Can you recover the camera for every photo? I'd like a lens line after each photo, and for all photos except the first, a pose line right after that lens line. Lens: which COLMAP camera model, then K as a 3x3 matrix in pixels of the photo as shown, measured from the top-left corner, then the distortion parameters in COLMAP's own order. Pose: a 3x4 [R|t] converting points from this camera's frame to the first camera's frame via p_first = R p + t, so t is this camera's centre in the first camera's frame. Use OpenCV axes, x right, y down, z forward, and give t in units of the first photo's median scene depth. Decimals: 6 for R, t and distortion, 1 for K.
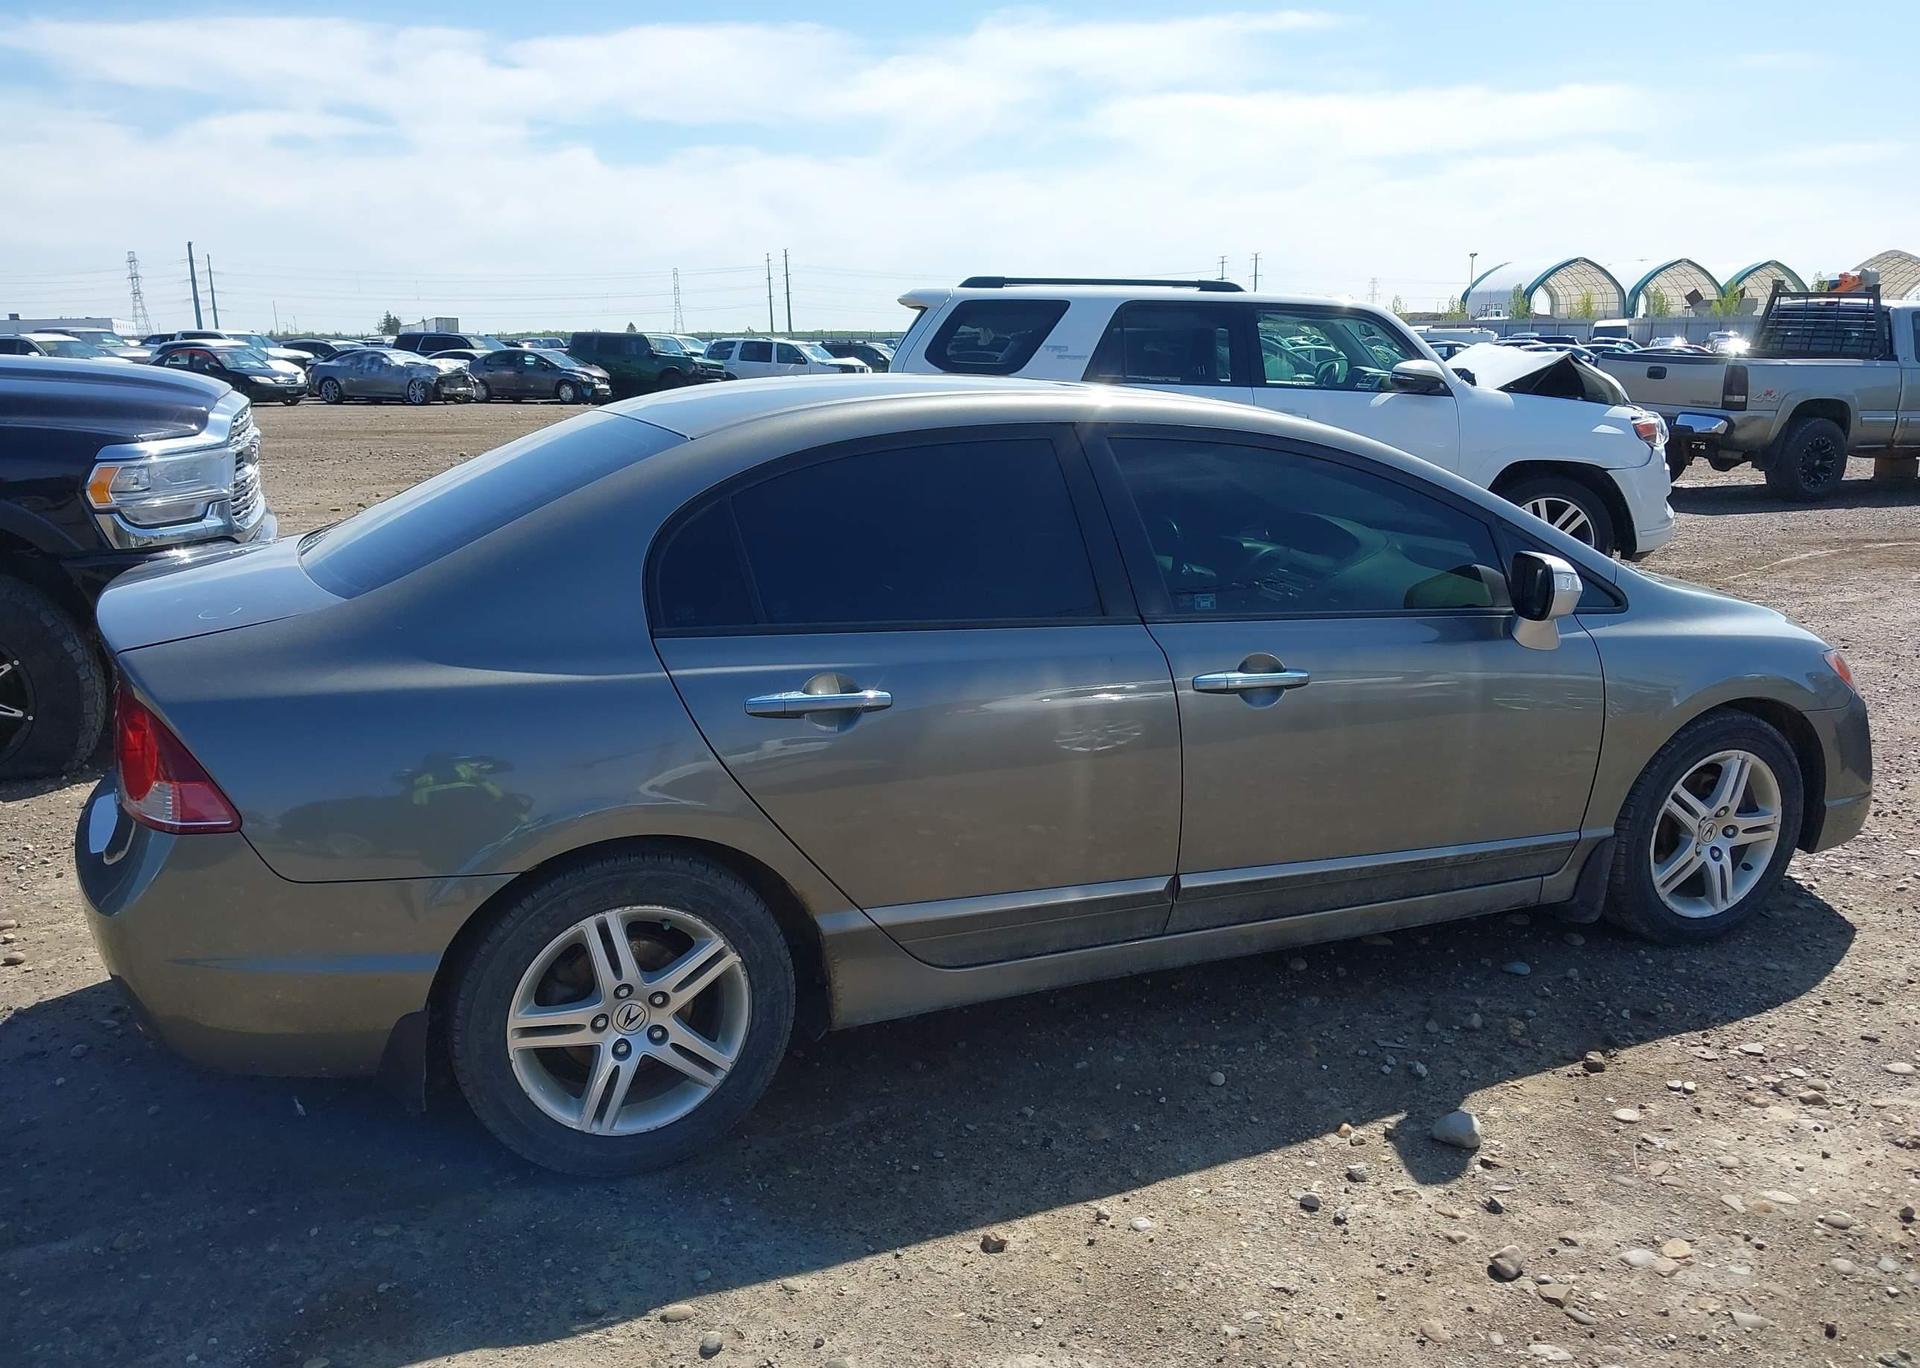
lens RADIAL K [[1523.6, 0, 965.7], [0, 1523.6, 679.7], [0, 0, 1]] dist [0.013388, -0.029568]
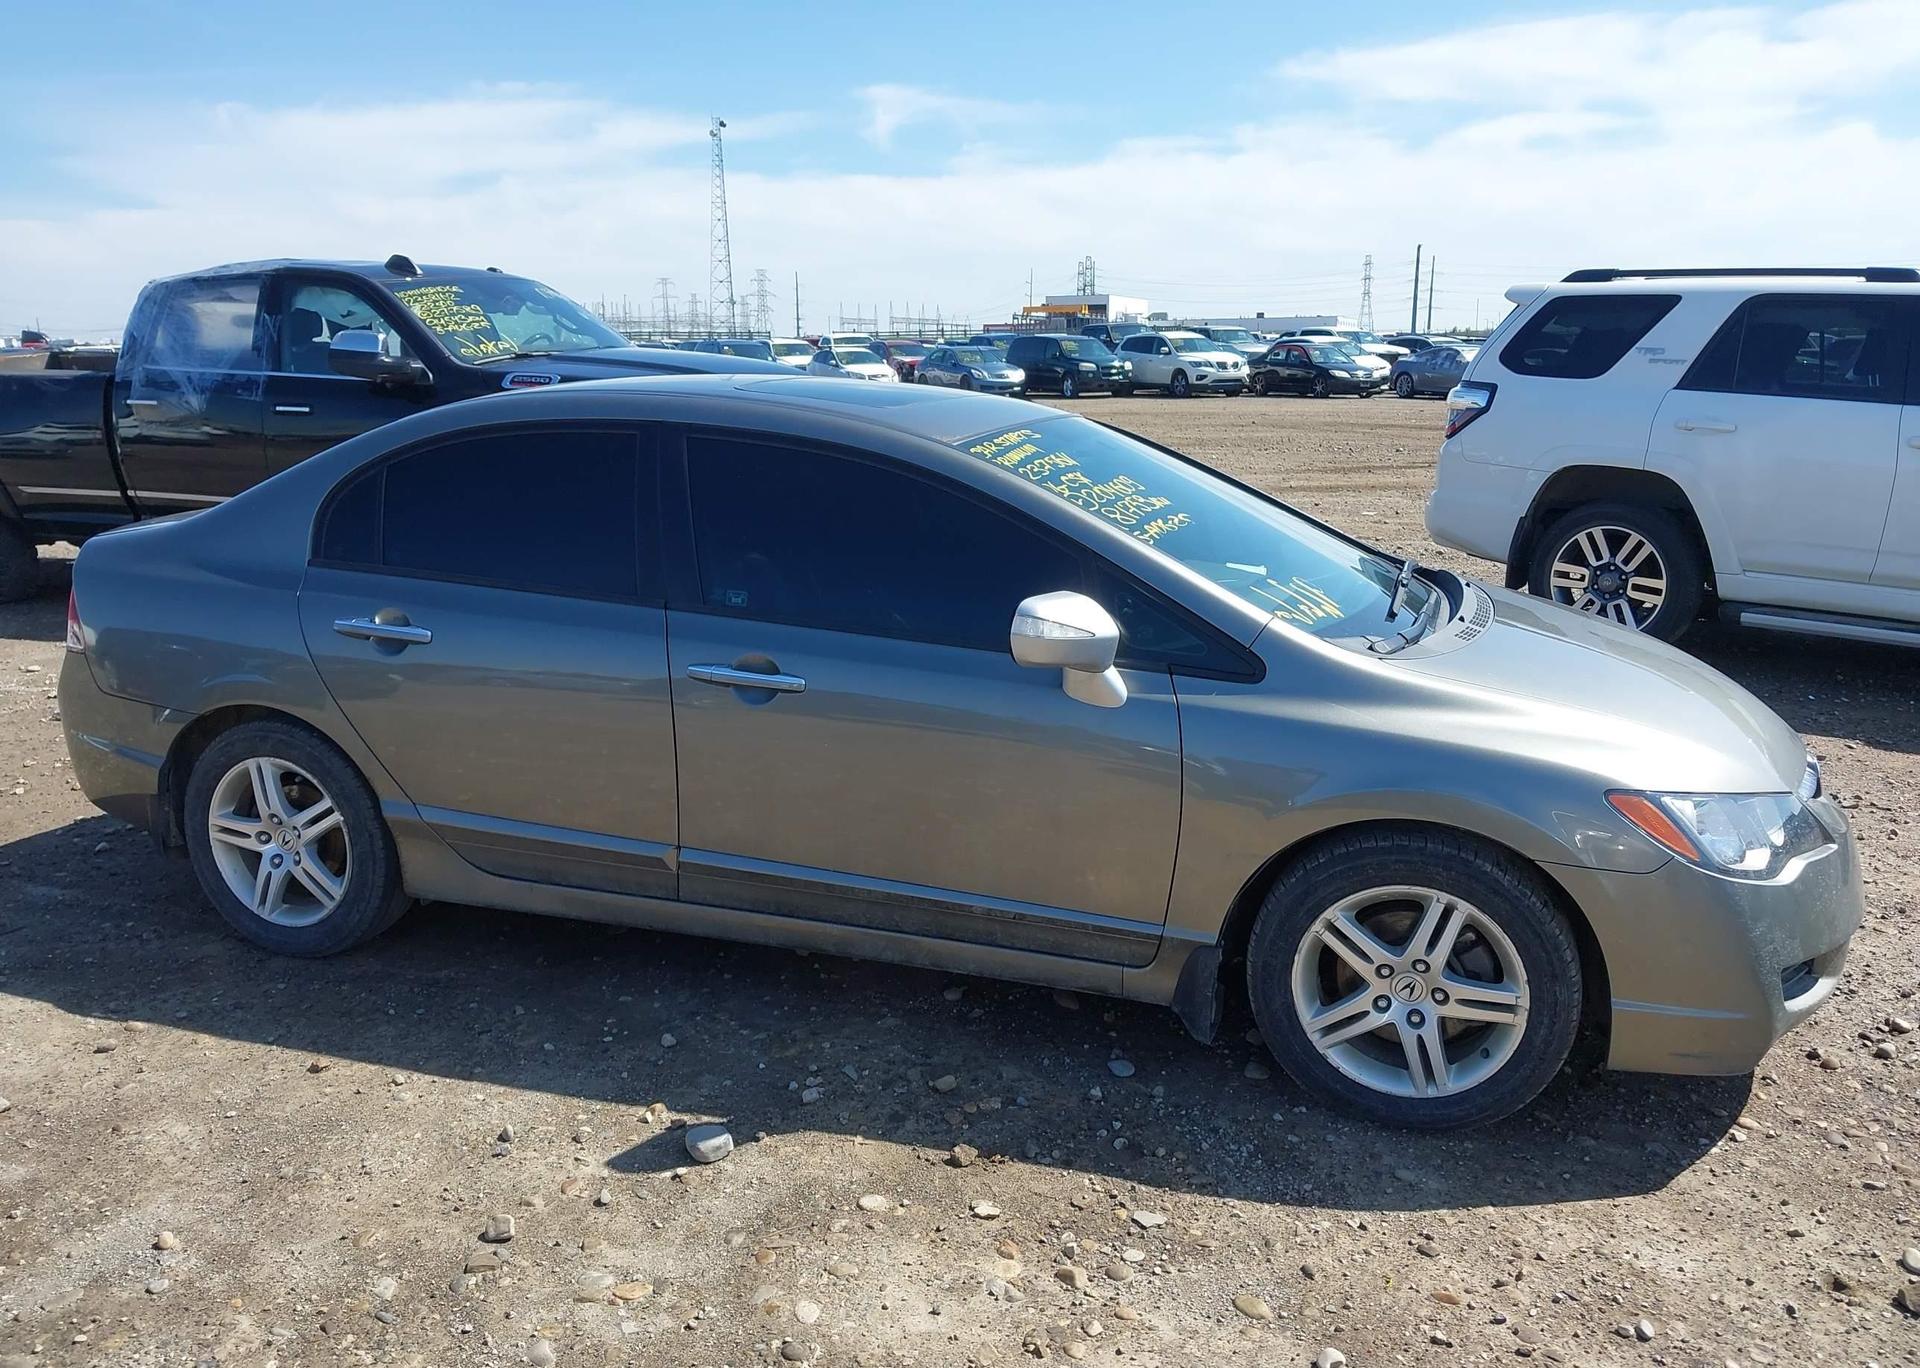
lens RADIAL K [[1523.6, 0, 967.2], [0, 1523.6, 694.5], [0, 0, 1]] dist [0.013388, -0.029568]
pose [[0.740108, 0.155176, -0.654340, 0.973344], [-0.148063, 0.986737, 0.066534, -0.078957], [0.655986, 0.047642, 0.753268, 0.318477]]
